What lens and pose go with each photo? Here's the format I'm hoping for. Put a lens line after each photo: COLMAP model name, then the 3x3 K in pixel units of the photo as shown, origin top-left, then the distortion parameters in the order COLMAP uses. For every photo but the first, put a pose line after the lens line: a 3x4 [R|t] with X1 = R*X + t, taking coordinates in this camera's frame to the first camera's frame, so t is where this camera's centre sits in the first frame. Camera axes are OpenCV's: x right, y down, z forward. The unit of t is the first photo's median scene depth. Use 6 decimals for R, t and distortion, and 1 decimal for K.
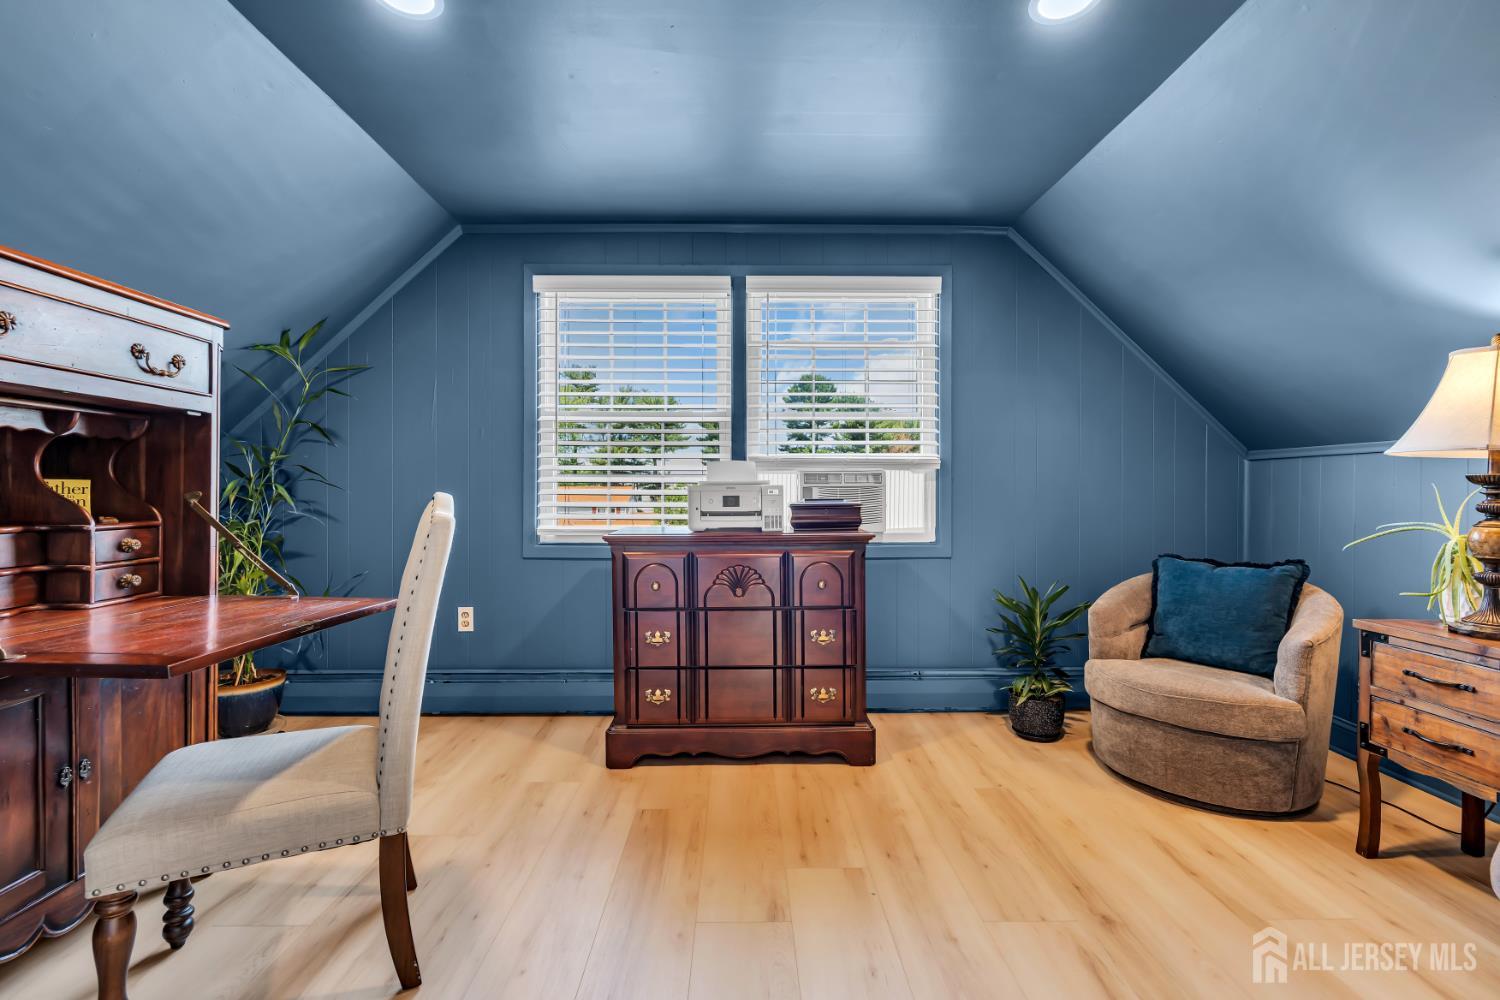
lens RADIAL K [[670.9, 0, 744.2], [0, 670.9, 500.6], [0, 0, 1]] dist [0.000586, 0.000811]
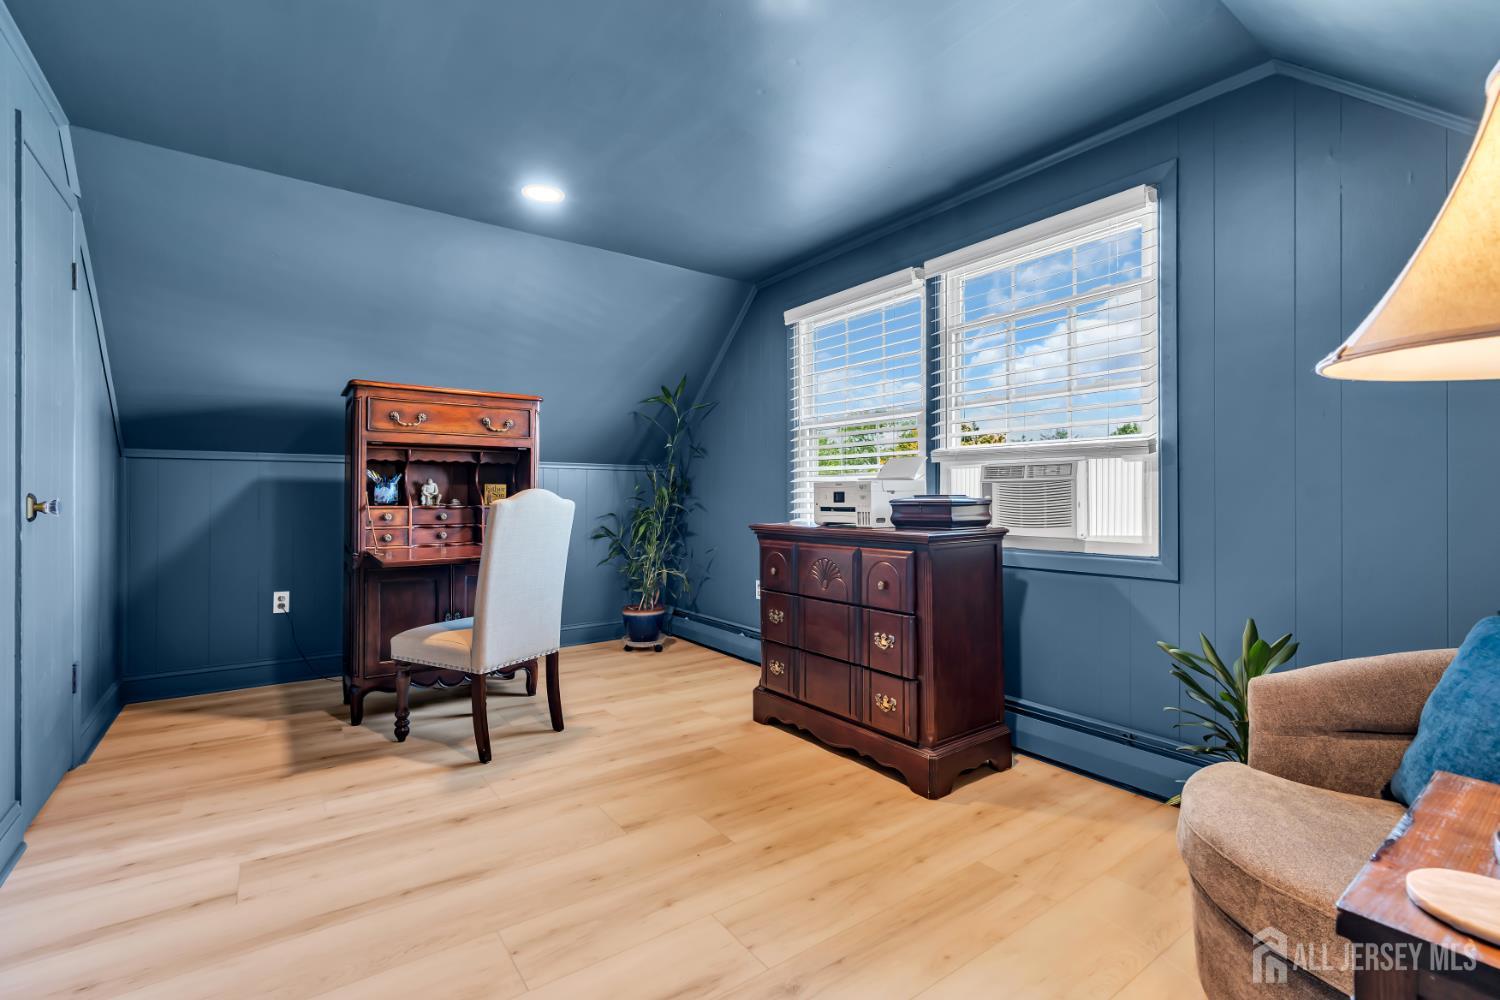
lens RADIAL K [[674.2, 0, 745.8], [0, 674.2, 492.1], [0, 0, 1]] dist [0.003301, 0.001261]
pose [[0.571746, -0.003005, -0.820425, 0.779489], [-0.008293, 0.999921, -0.009442, 0.004191], [0.820389, 0.012202, 0.571676, 0.294308]]
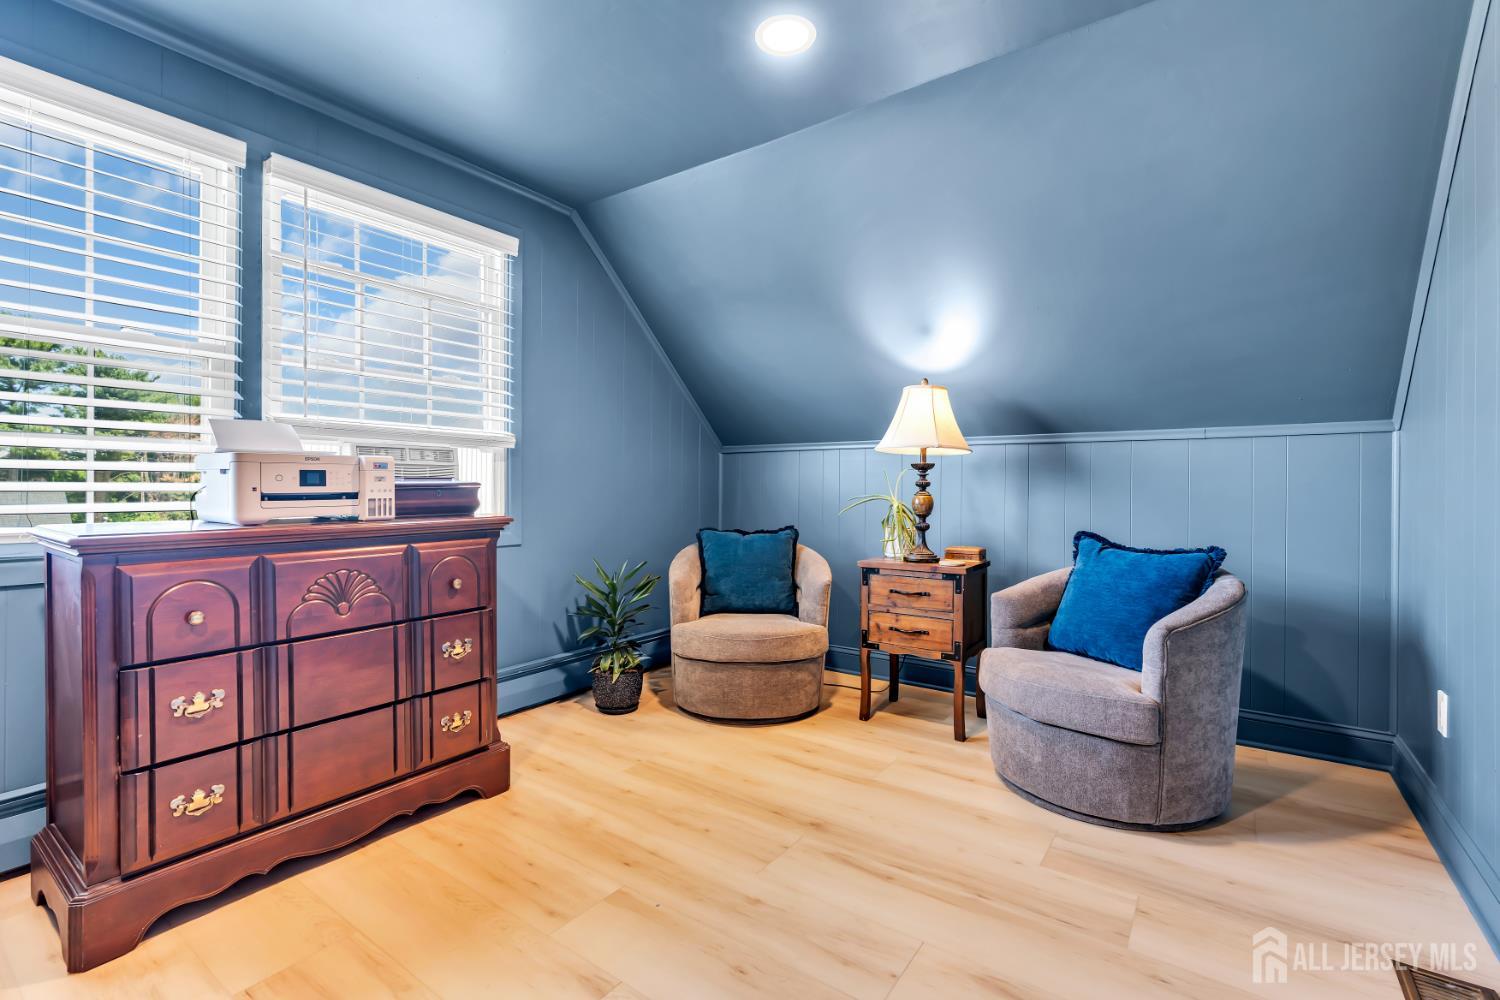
lens RADIAL K [[674.2, 0, 745.8], [0, 674.2, 492.1], [0, 0, 1]] dist [0.003301, 0.001261]
pose [[0.592750, -0.003046, 0.805381, -0.322037], [0.008017, 0.999966, -0.002119, 0.020862], [-0.805346, 0.007713, 0.592754, 0.246143]]
